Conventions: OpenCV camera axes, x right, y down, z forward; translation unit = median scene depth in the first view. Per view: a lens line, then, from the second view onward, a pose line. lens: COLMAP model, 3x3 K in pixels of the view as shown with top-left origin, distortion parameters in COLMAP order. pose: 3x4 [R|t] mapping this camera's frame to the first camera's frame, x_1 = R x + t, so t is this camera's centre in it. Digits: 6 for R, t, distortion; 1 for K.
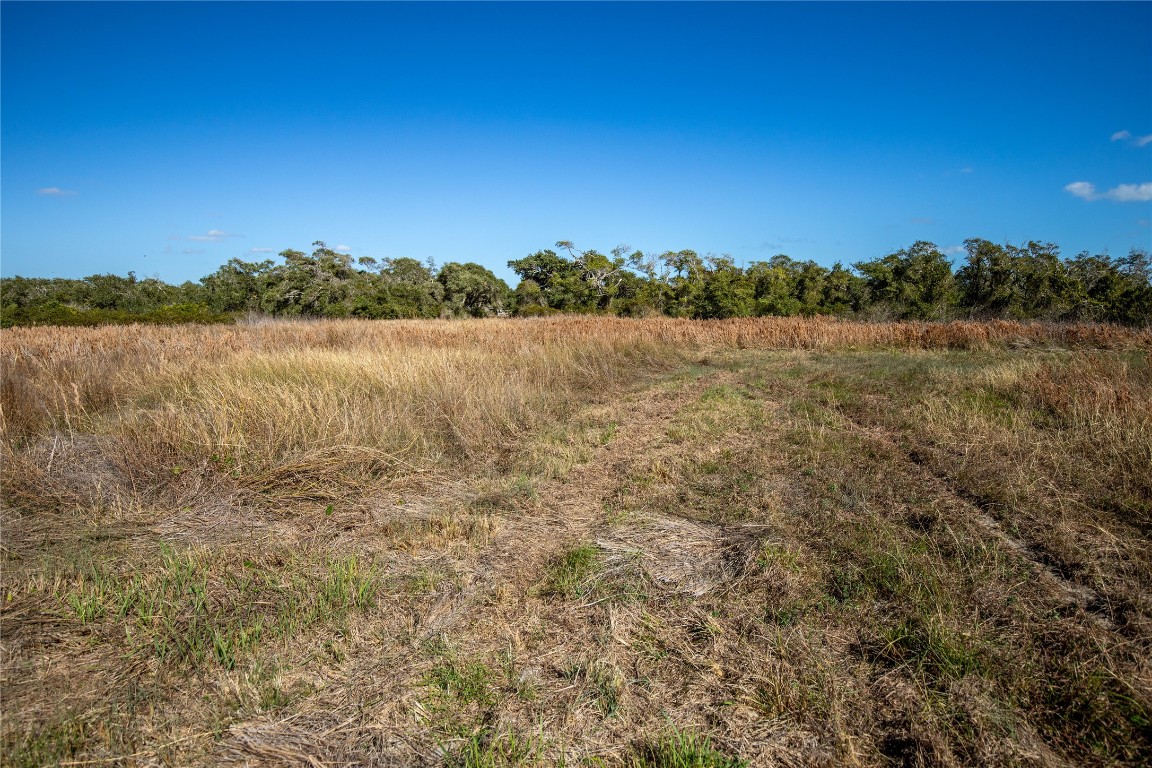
lens RADIAL K [[626.3, 0, 576.0], [0, 626.3, 384.0], [0, 0, 1]] dist [-0.022280, 0.000827]
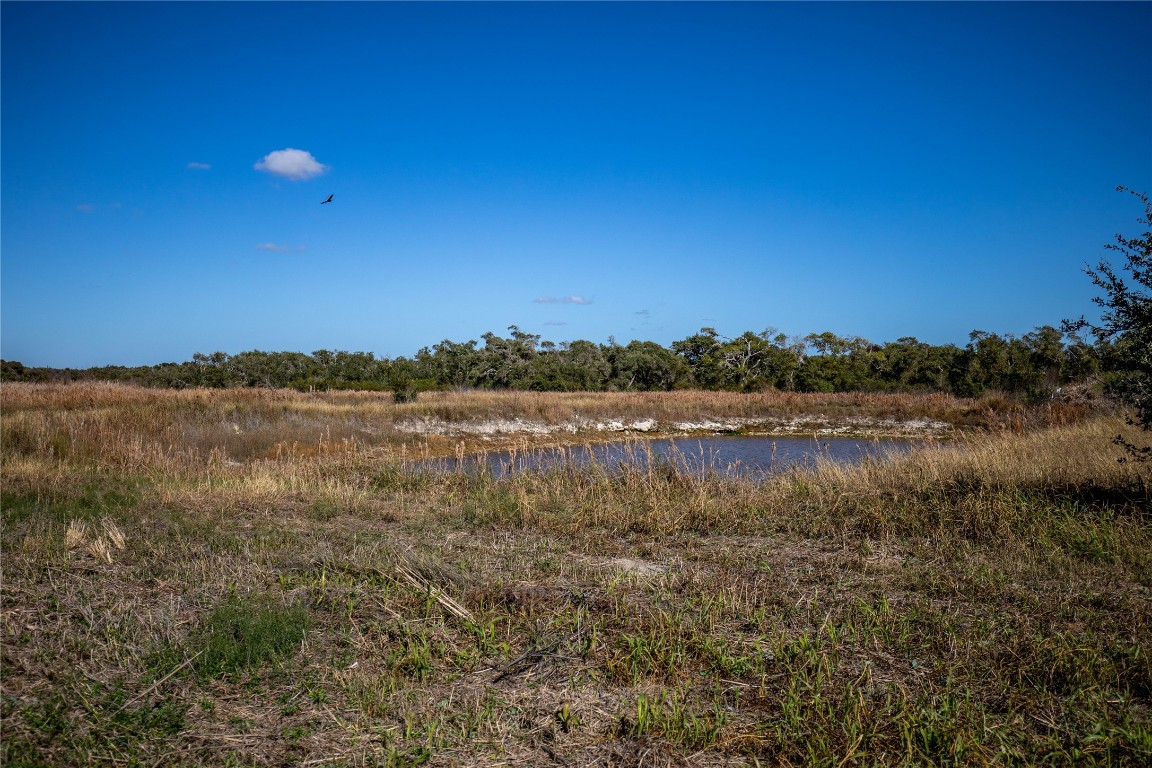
lens RADIAL K [[1083.3, 0, 576.0], [0, 1083.3, 384.0], [0, 0, 1]] dist [0.038724, 0.005776]
pose [[0.939514, 0.008871, -0.342396, 0.480404], [-0.050640, 0.992276, -0.113245, 0.125150], [0.338747, 0.123734, 0.932706, -1.023500]]
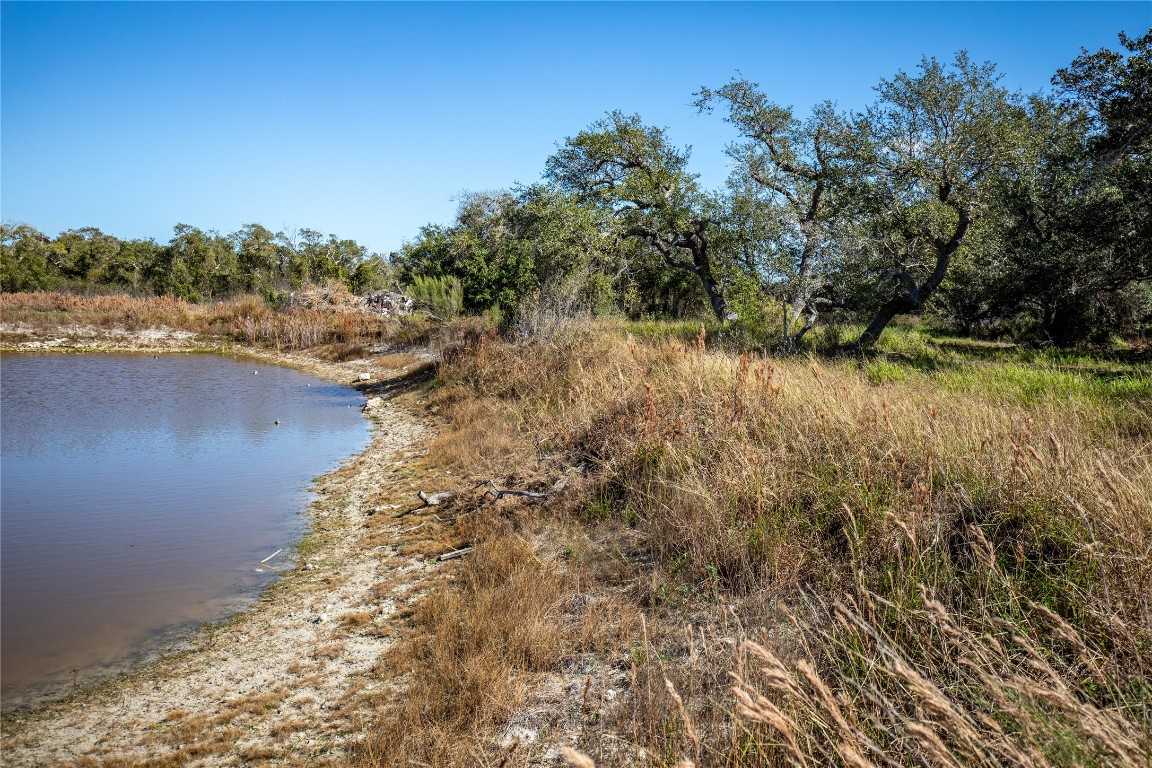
lens RADIAL K [[1083.3, 0, 576.0], [0, 1083.3, 384.0], [0, 0, 1]] dist [0.038724, 0.005776]
pose [[0.916547, -0.004892, 0.399896, 0.376324], [0.020691, 0.999166, -0.035202, 0.098978], [-0.399390, 0.040539, 0.915884, -0.795487]]
